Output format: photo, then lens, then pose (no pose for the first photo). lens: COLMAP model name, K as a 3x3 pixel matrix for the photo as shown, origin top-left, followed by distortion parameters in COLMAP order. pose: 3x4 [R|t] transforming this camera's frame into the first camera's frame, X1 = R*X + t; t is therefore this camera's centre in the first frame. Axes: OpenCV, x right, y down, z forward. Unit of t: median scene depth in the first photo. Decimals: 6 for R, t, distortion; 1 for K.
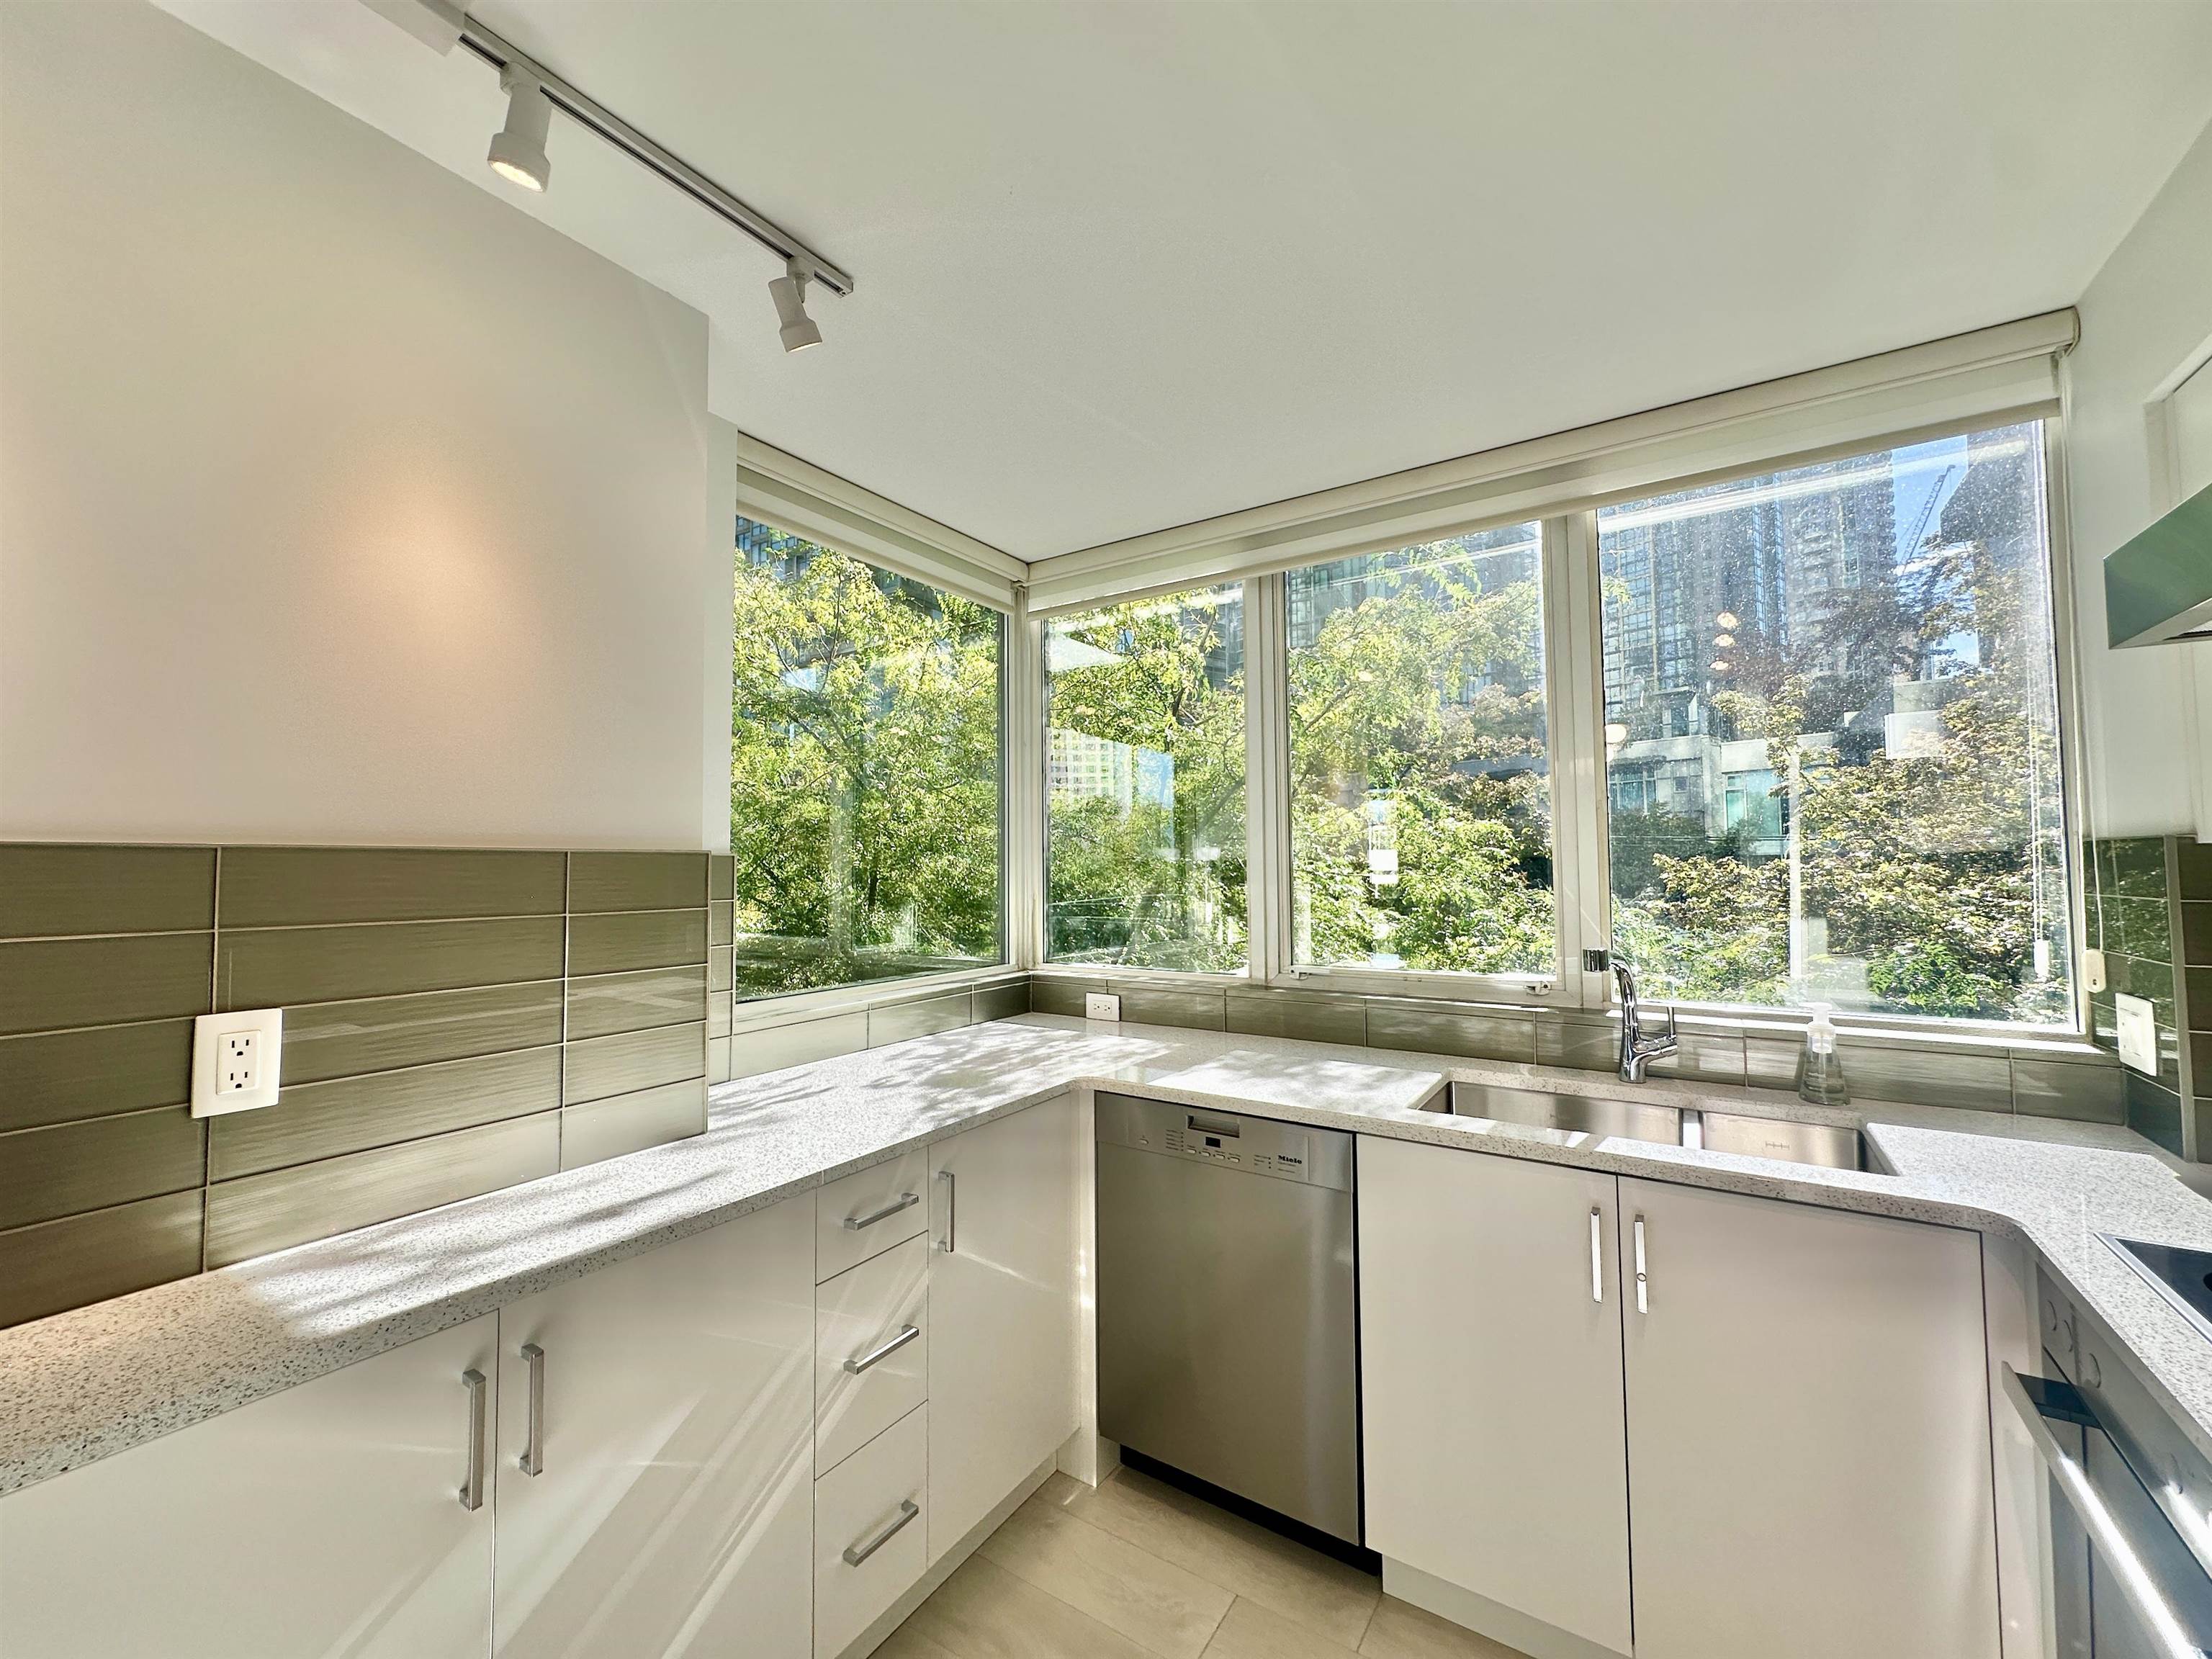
lens RADIAL K [[880.2, 0, 1106.7], [0, 880.2, 827.6], [0, 0, 1]] dist [-0.003351, 0.000474]
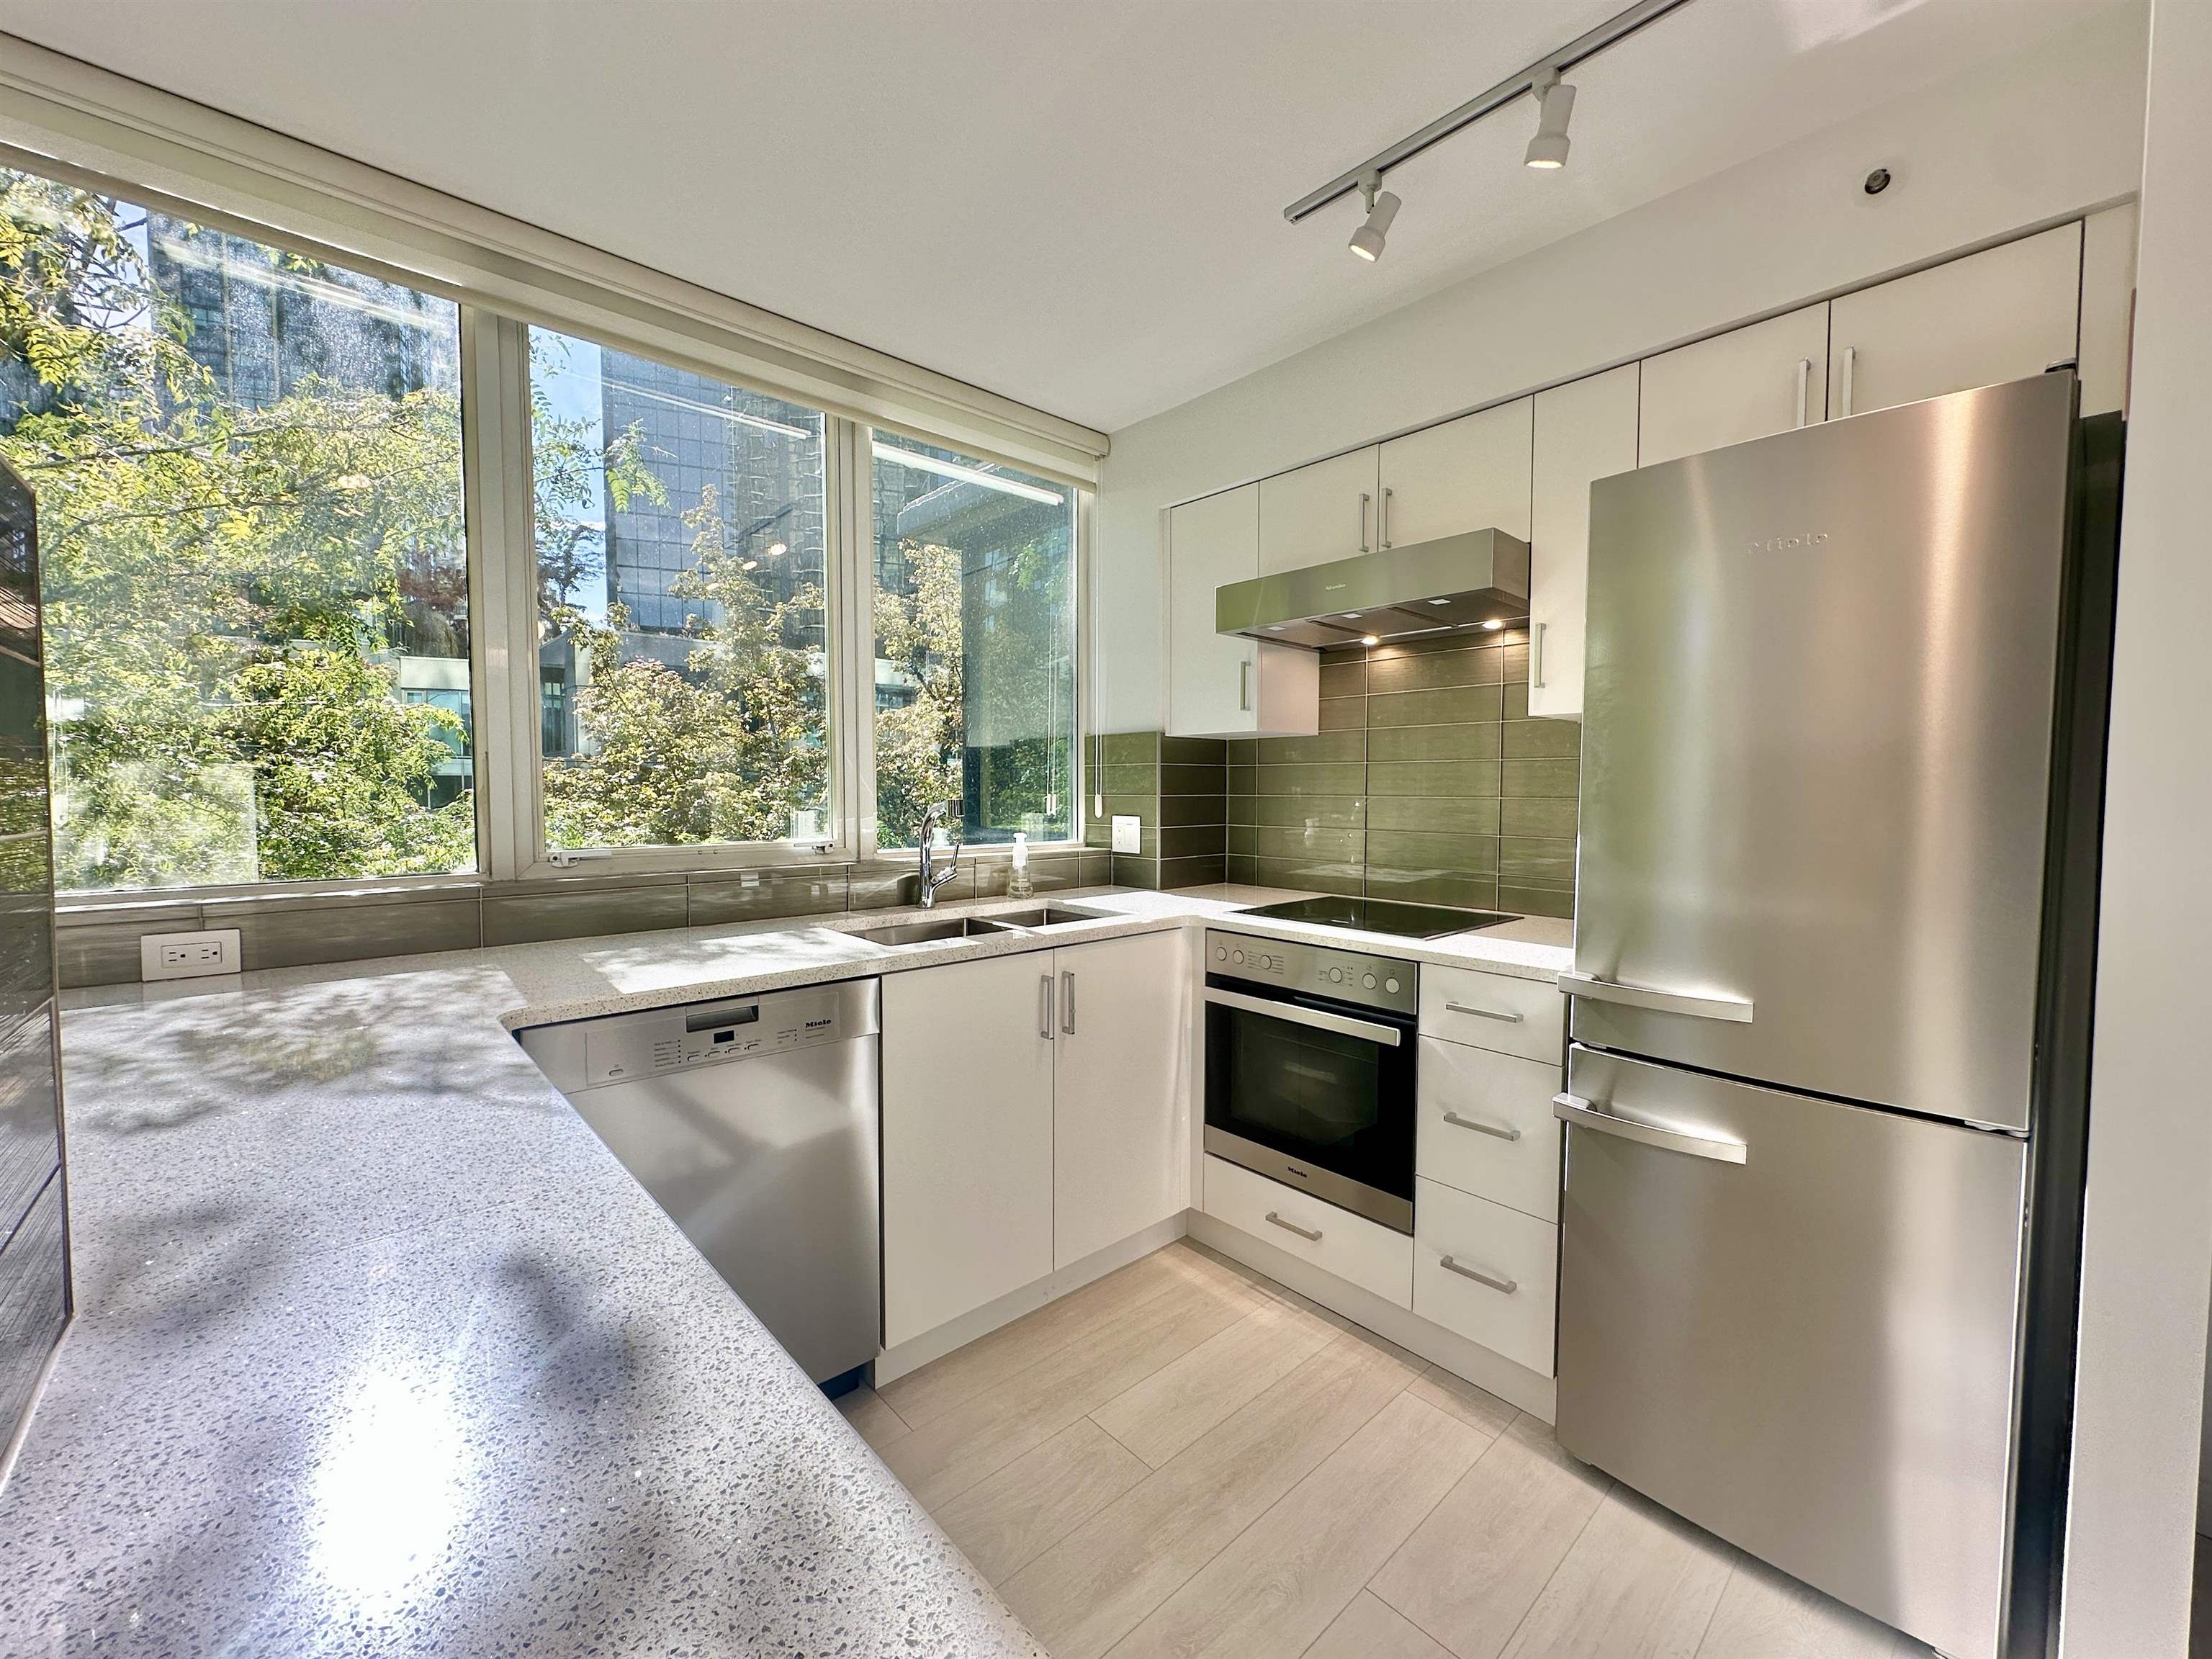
lens RADIAL K [[880.2, 0, 1106.7], [0, 880.2, 827.6], [0, 0, 1]] dist [-0.003351, 0.000474]
pose [[0.248533, -0.034987, 0.967991, -0.534593], [-0.048571, 0.997640, 0.048529, 0.093602], [-0.967405, -0.059077, 0.246248, 0.418109]]
